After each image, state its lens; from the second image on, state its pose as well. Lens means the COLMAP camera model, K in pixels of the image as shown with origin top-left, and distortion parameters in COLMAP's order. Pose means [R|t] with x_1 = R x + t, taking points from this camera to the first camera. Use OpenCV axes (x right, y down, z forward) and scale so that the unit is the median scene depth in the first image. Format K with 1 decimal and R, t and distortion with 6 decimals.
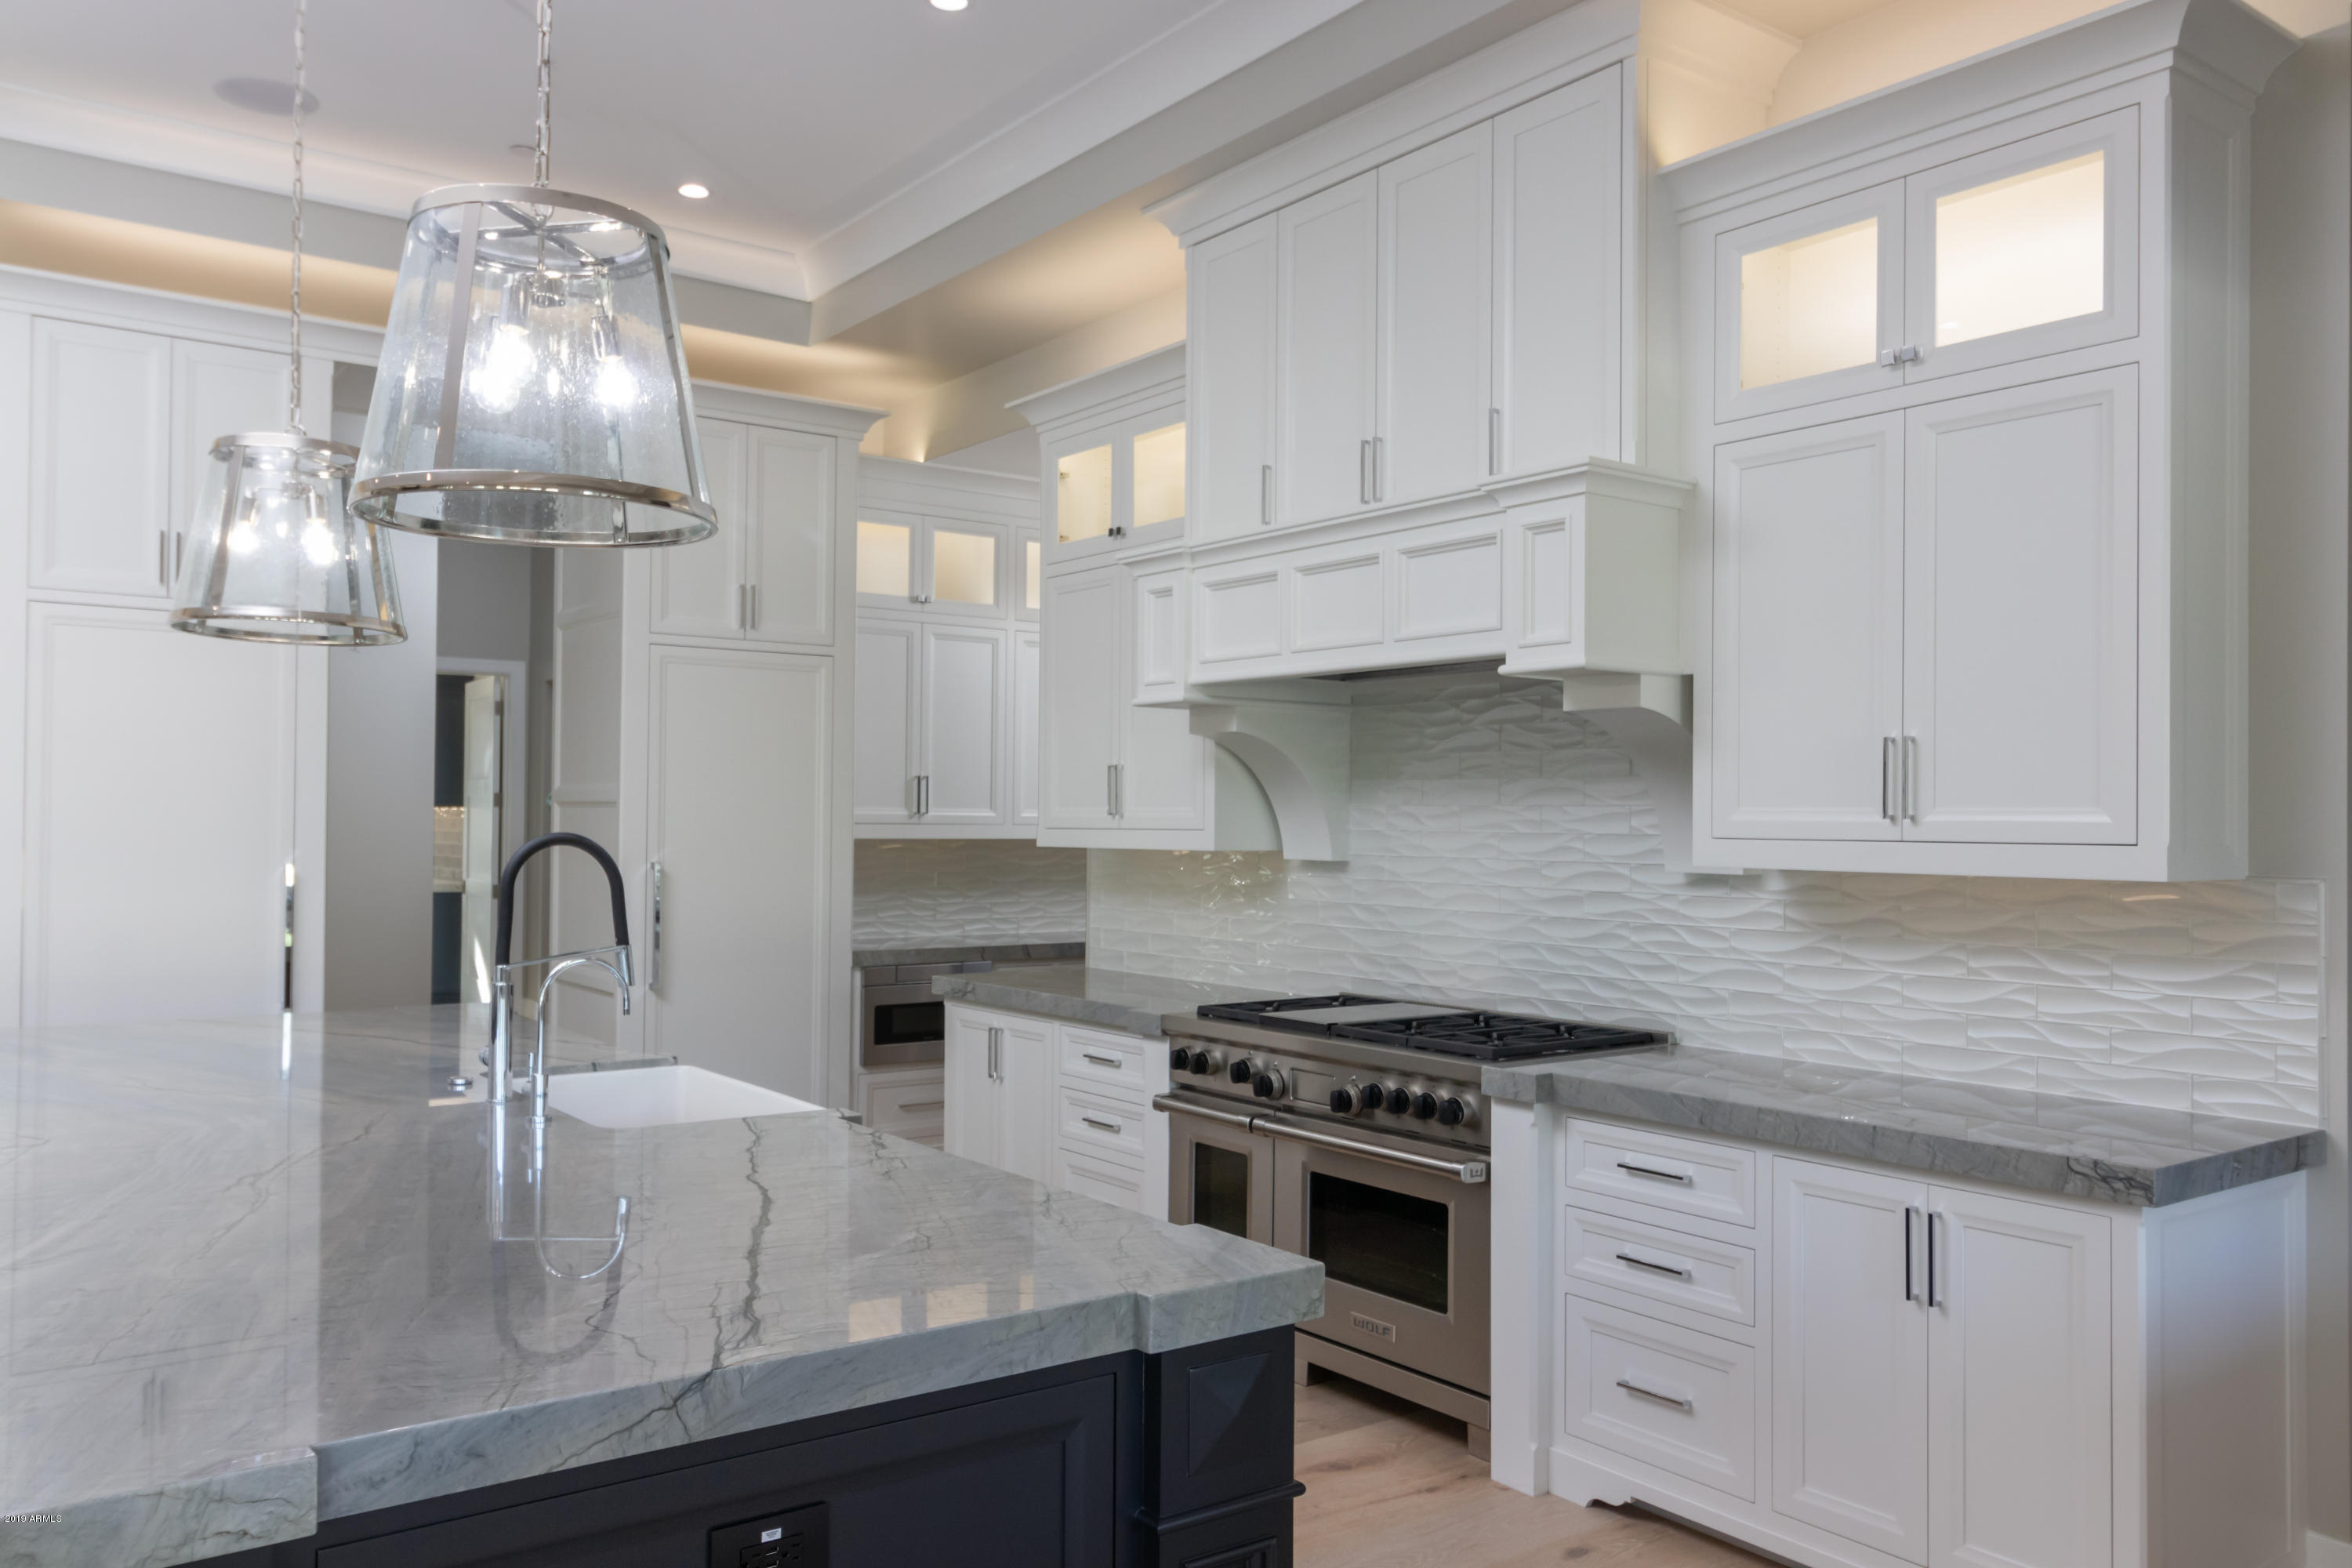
lens RADIAL K [[1746.4, 0, 1166.9], [0, 1746.4, 795.6], [0, 0, 1]] dist [-0.007063, -0.005748]
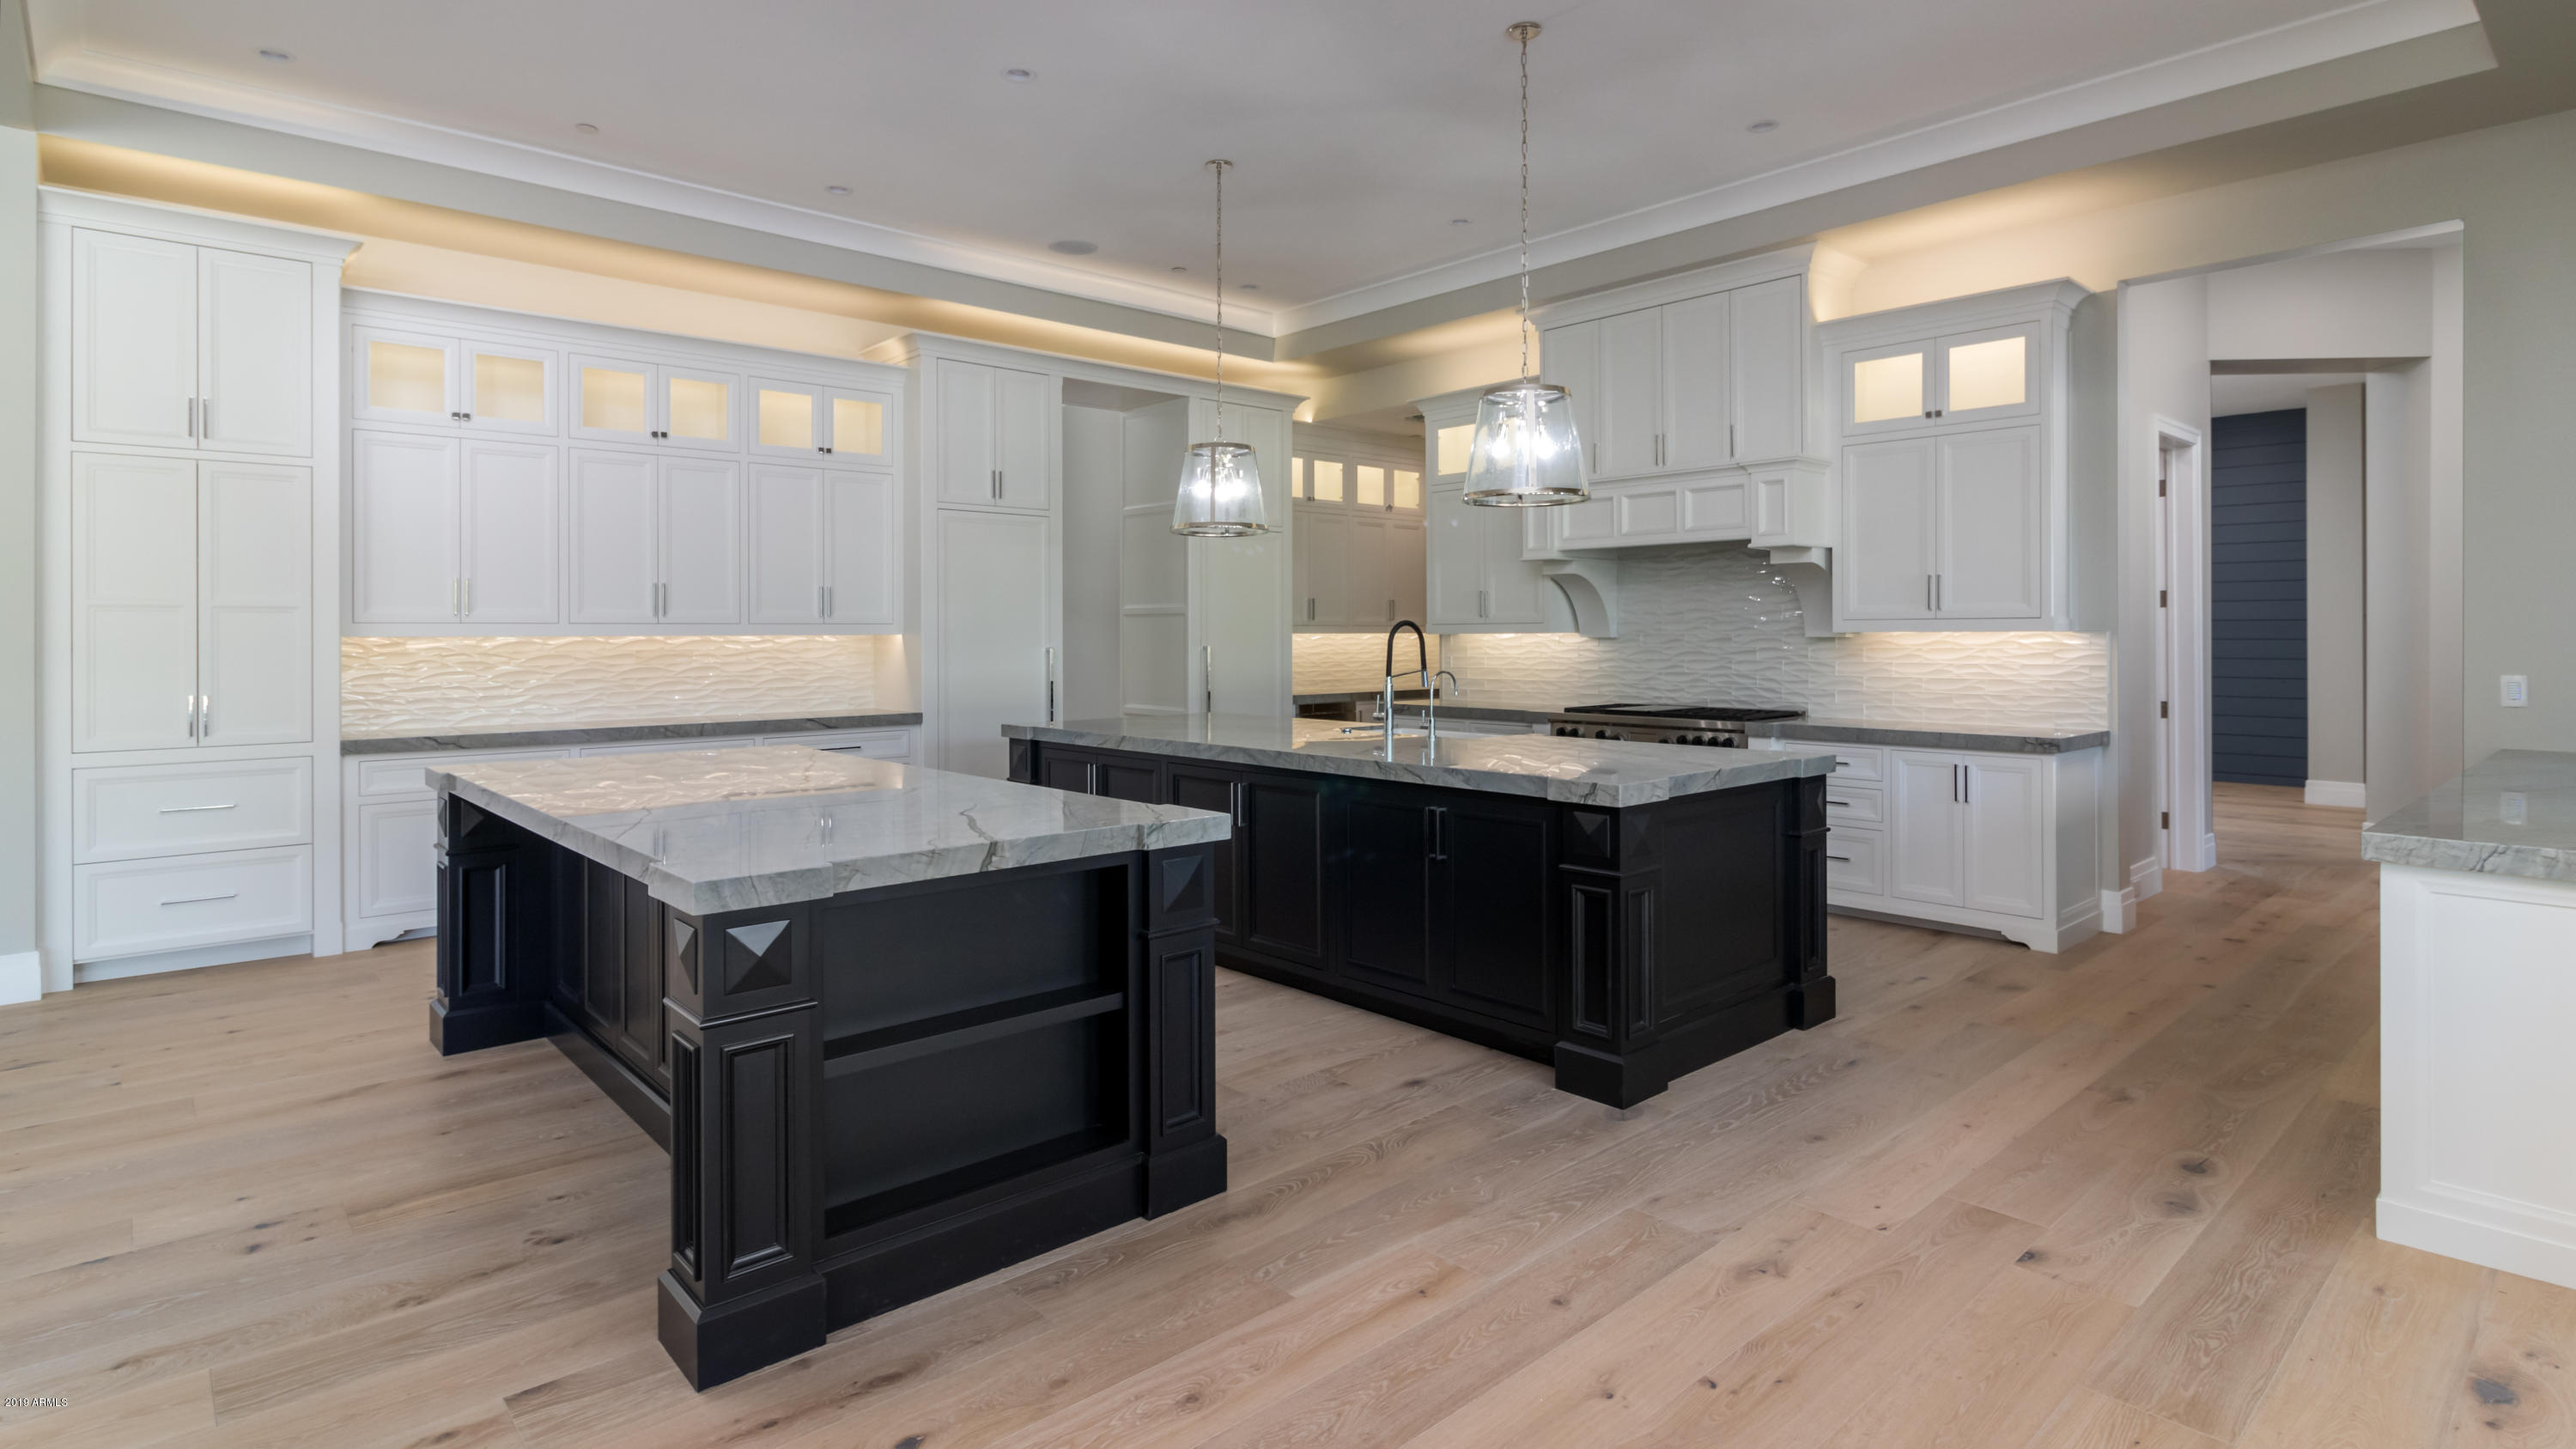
lens RADIAL K [[1278.8, 0, 1302.1], [0, 1278.8, 635.5], [0, 0, 1]] dist [-0.001813, 0.000691]
pose [[0.993614, -0.011069, 0.112287, -0.568135], [0.009384, 0.999835, 0.015522, 0.012478], [-0.112440, -0.014370, 0.993555, -0.570434]]
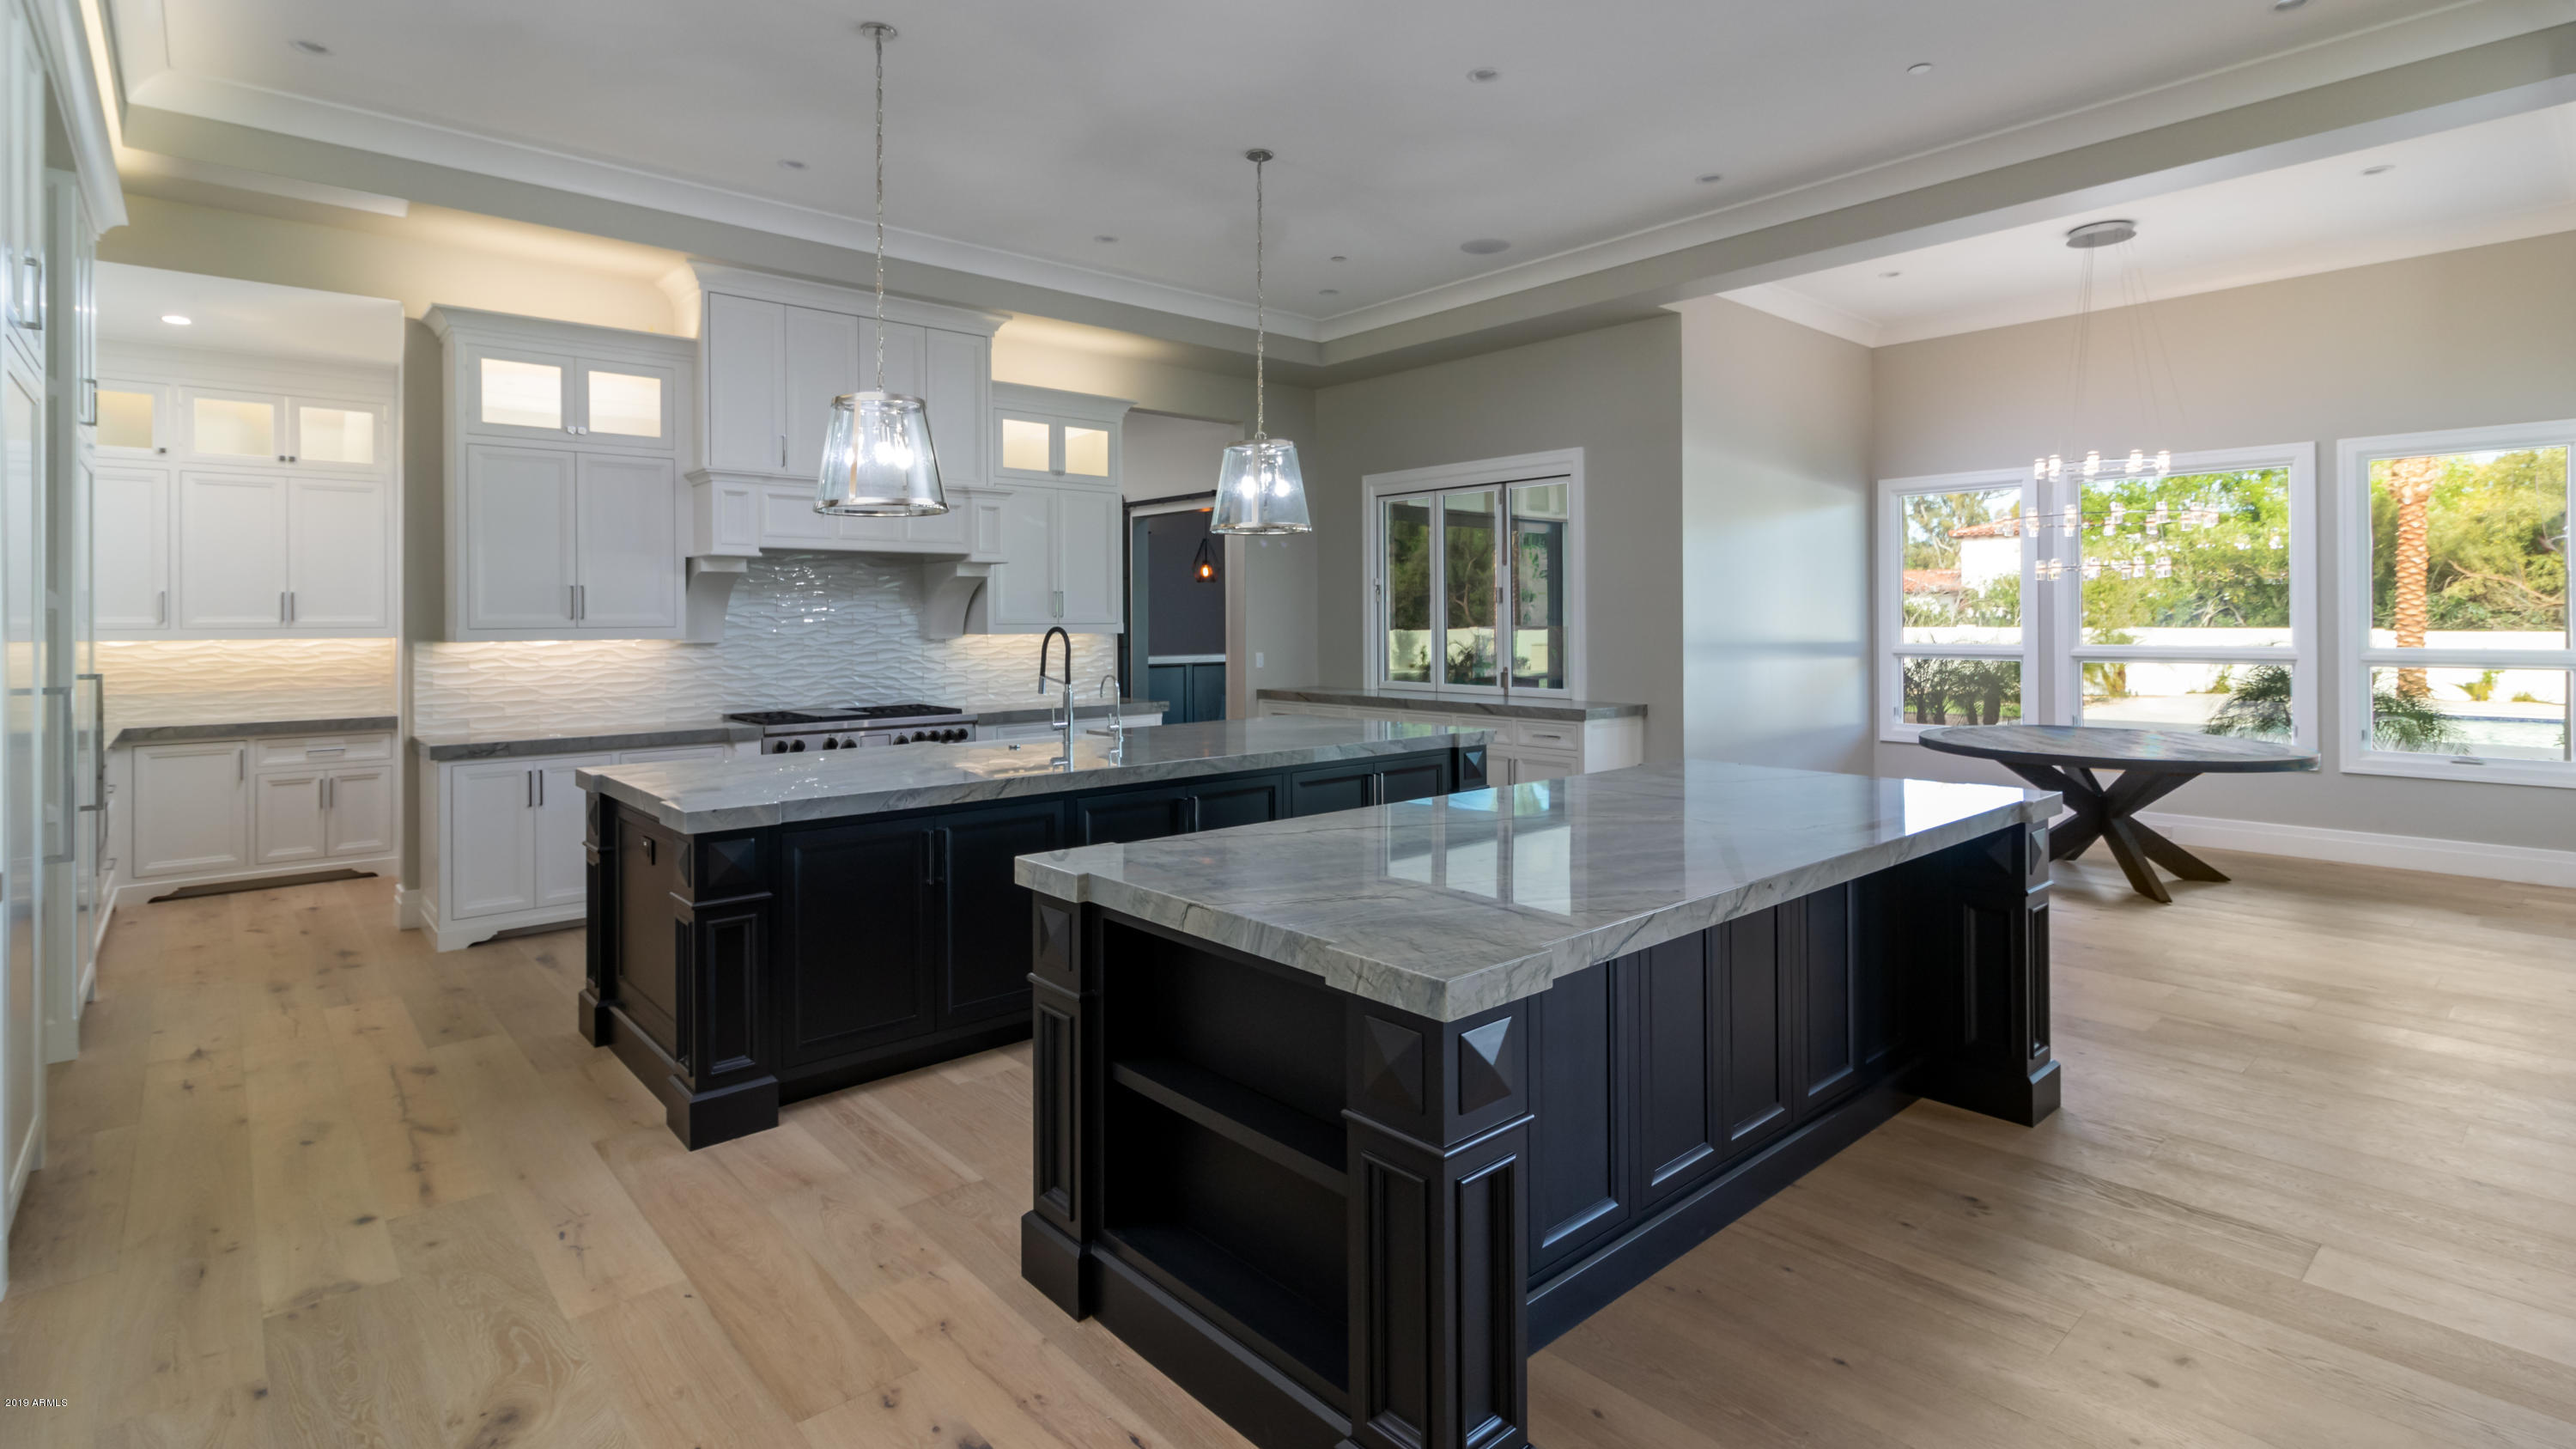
lens RADIAL K [[1203.9, 0, 1282.5], [0, 1203.9, 608.1], [0, 0, 1]] dist [0.000416, 0.001013]
pose [[-0.087002, 0.003537, 0.996202, -1.634473], [-0.007466, 0.999963, -0.004202, 0.002445], [-0.996180, -0.007804, -0.086973, 0.706222]]
